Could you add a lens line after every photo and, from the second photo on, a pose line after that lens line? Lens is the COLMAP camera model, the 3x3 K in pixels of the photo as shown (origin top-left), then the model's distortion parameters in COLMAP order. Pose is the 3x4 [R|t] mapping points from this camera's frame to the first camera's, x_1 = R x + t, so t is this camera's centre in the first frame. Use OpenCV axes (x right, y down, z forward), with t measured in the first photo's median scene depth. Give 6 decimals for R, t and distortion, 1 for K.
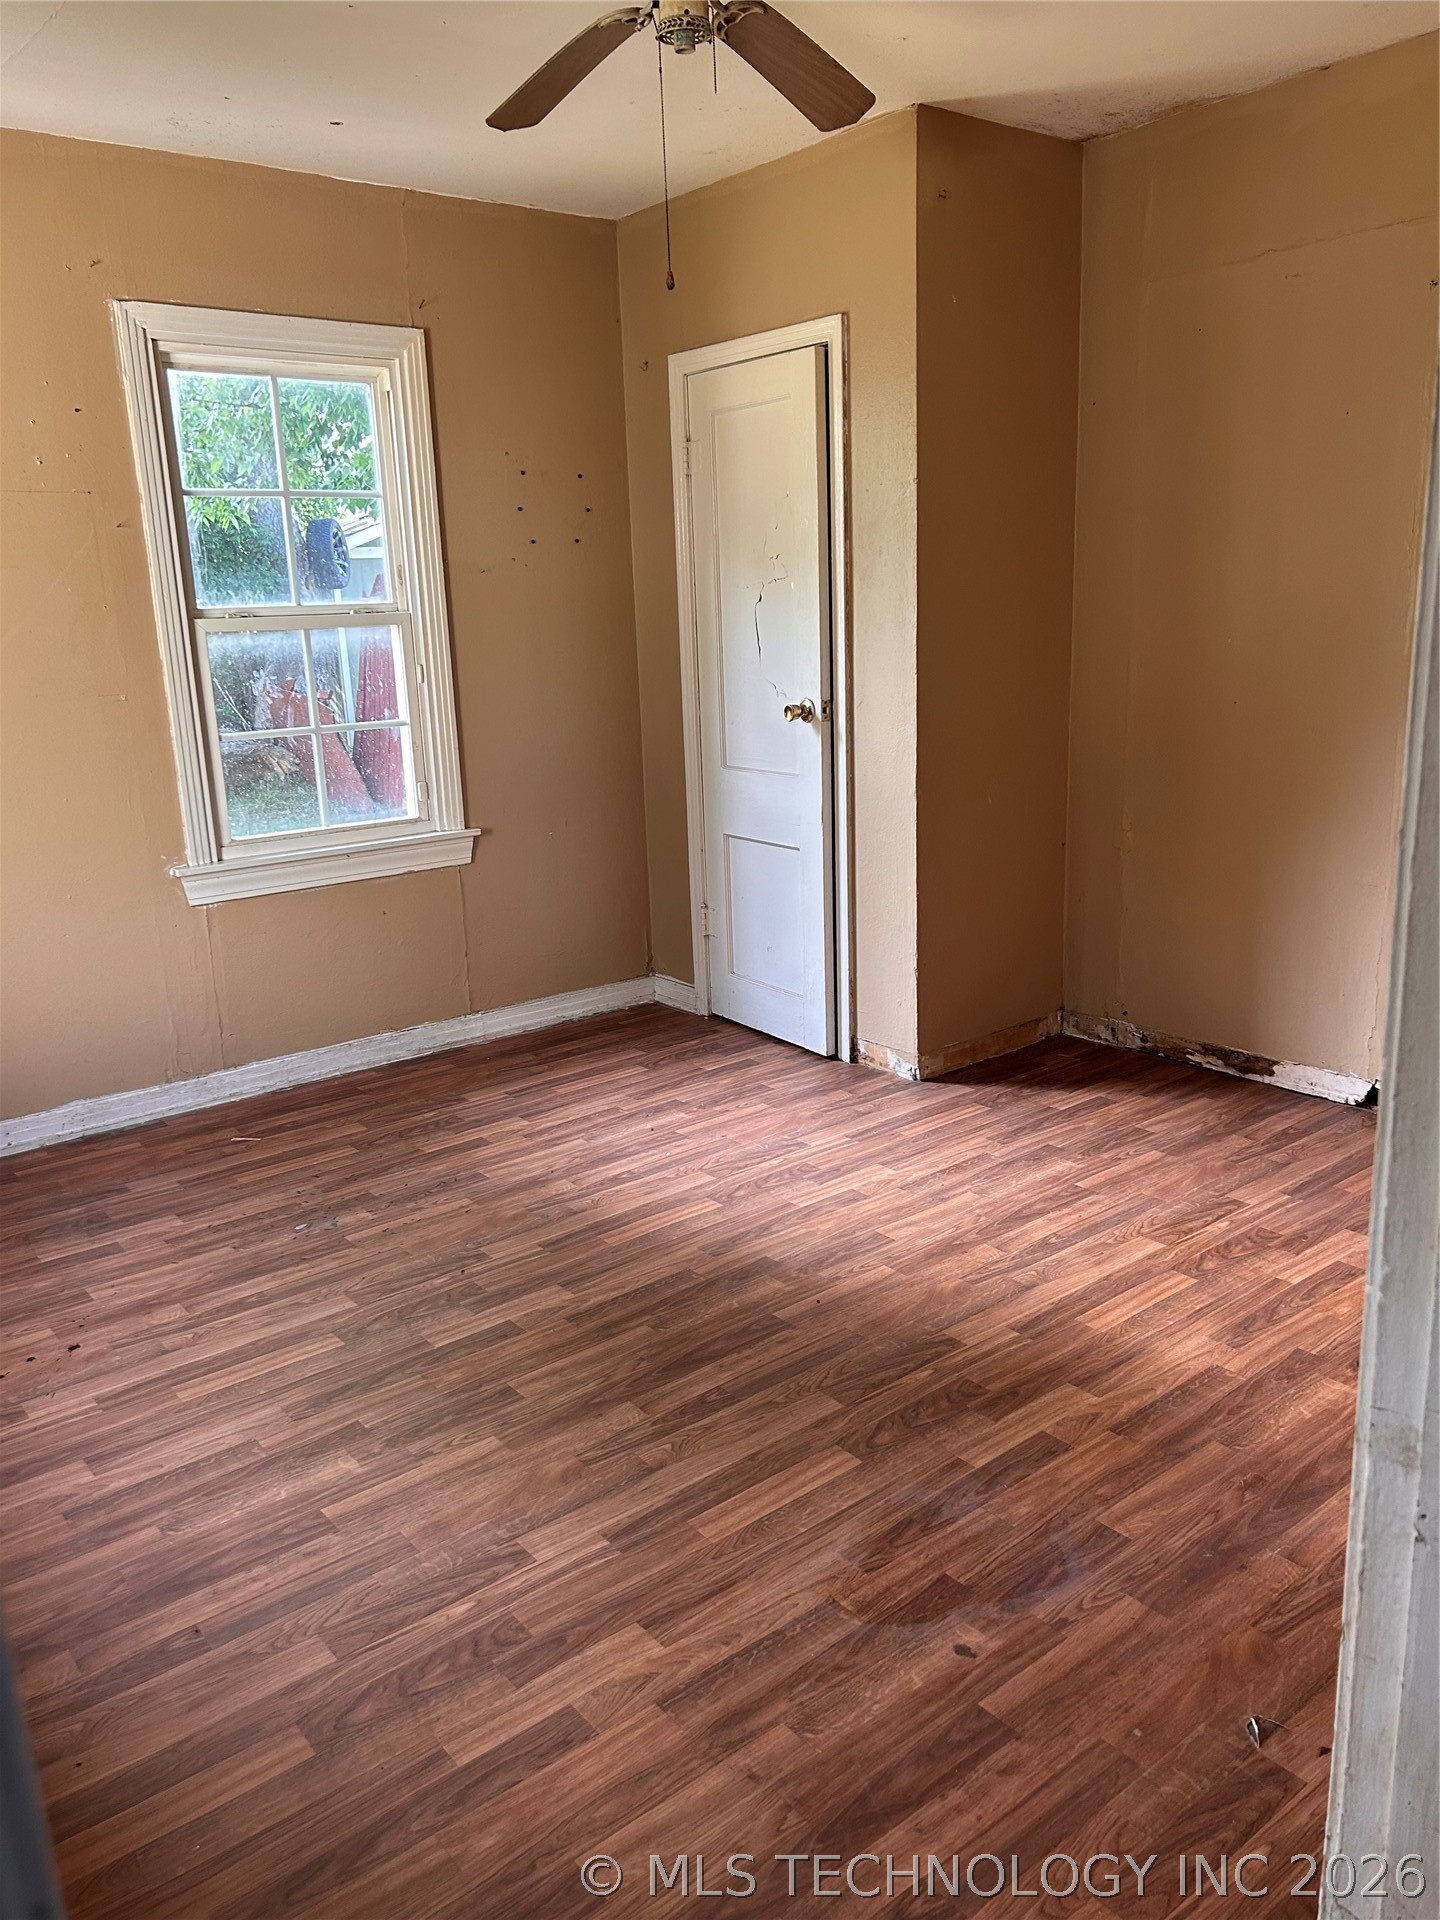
lens RADIAL K [[1426.2, 0, 707.8], [0, 1426.2, 957.4], [0, 0, 1]] dist [0.061300, -0.078646]
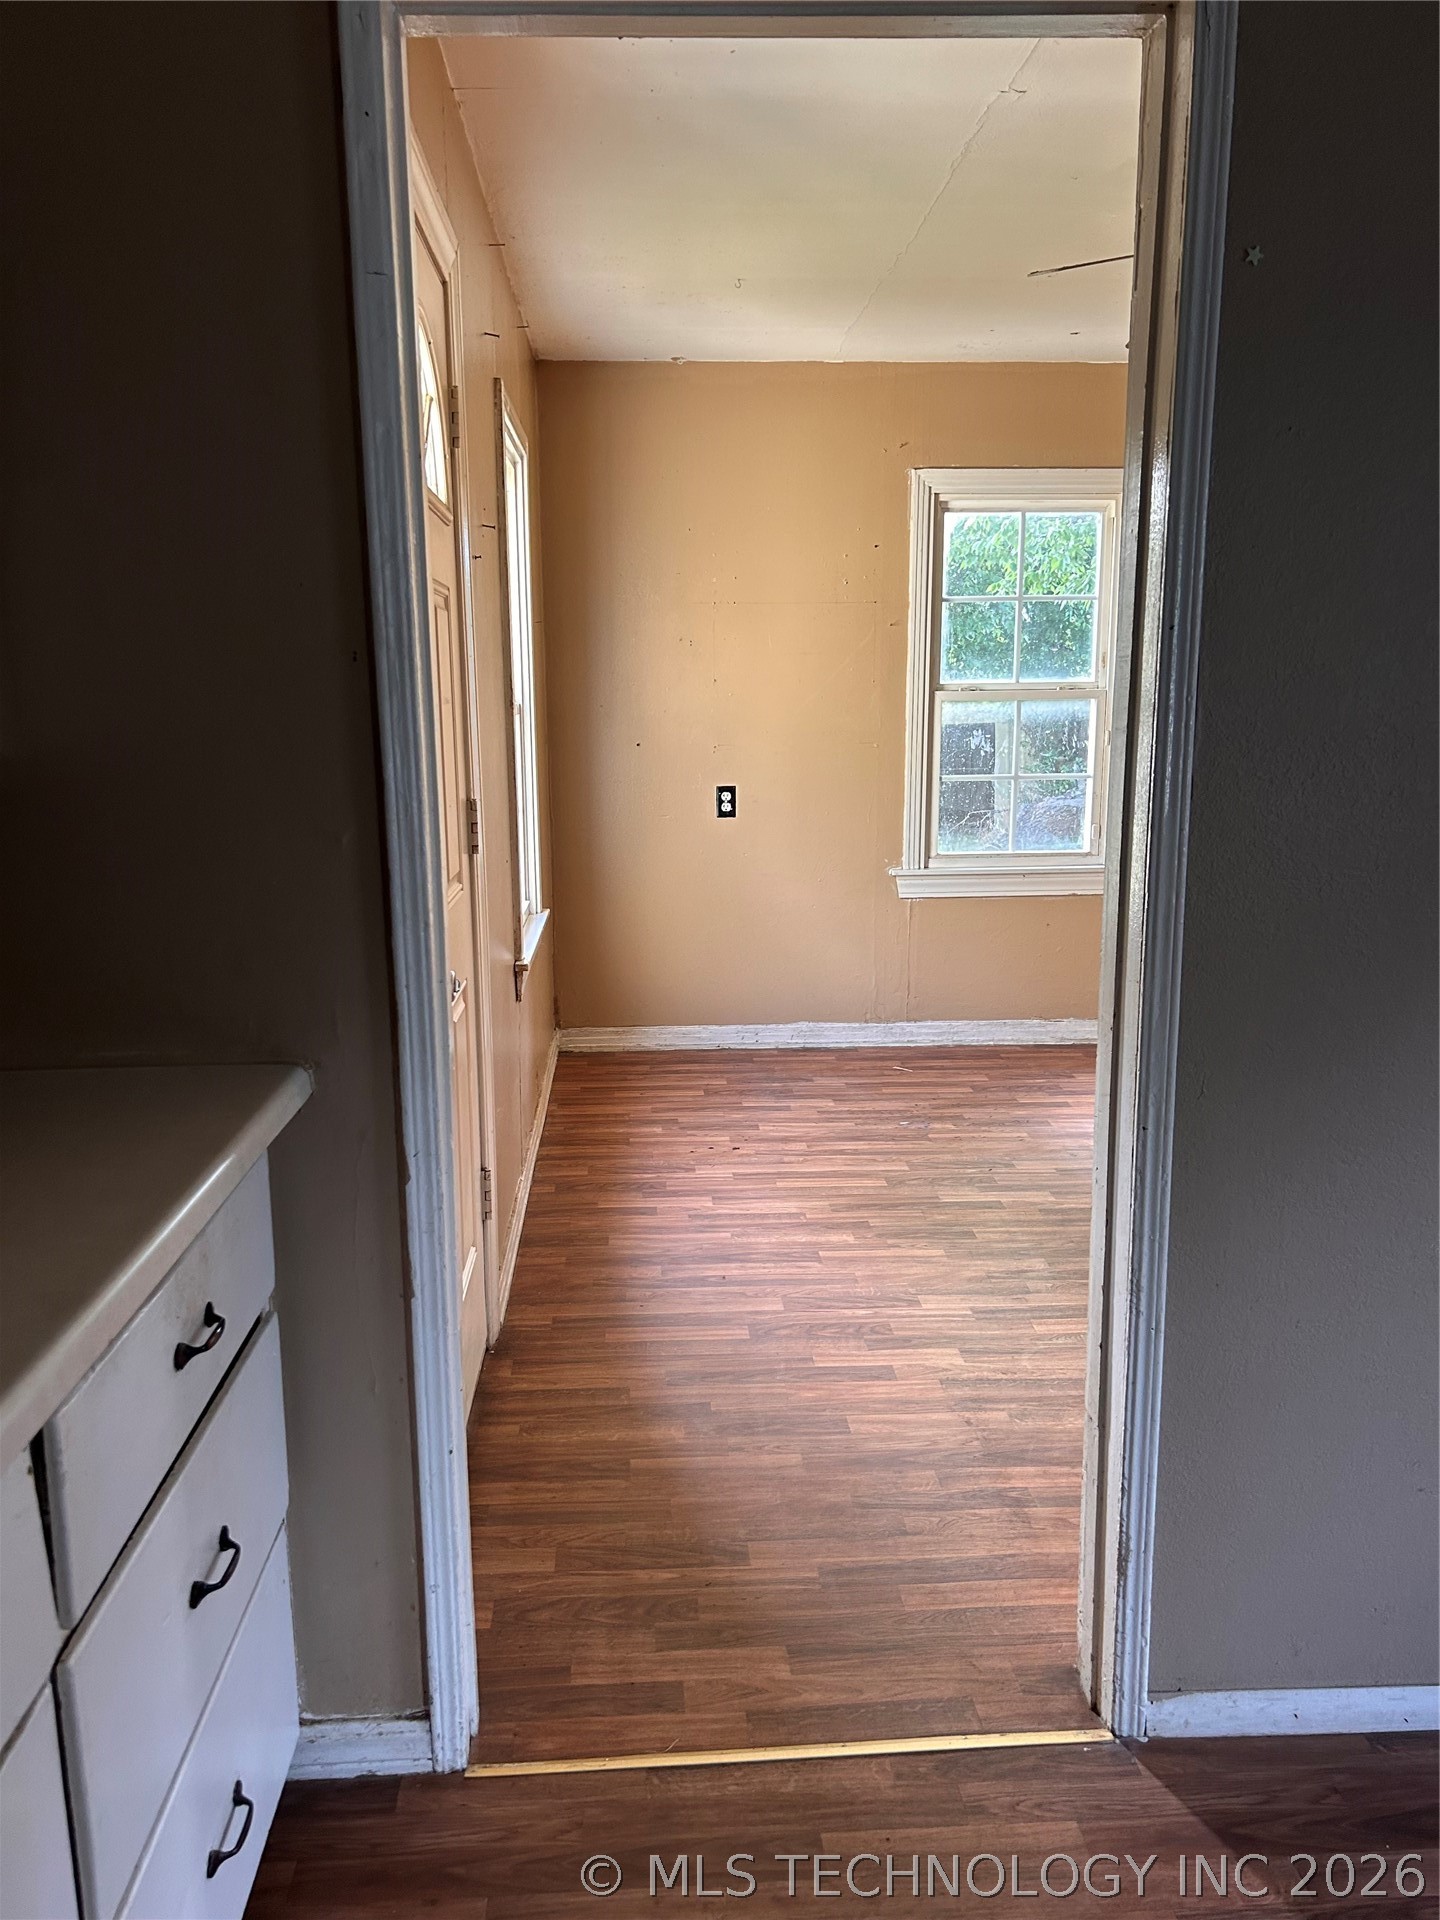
lens RADIAL K [[1426.2, 0, 707.8], [0, 1426.2, 957.4], [0, 0, 1]] dist [0.061300, -0.078646]
pose [[0.812590, 0.136484, -0.566630, 0.329291], [-0.162323, 0.986726, 0.004888, 0.053085], [0.559776, 0.088005, 0.823958, -0.269472]]
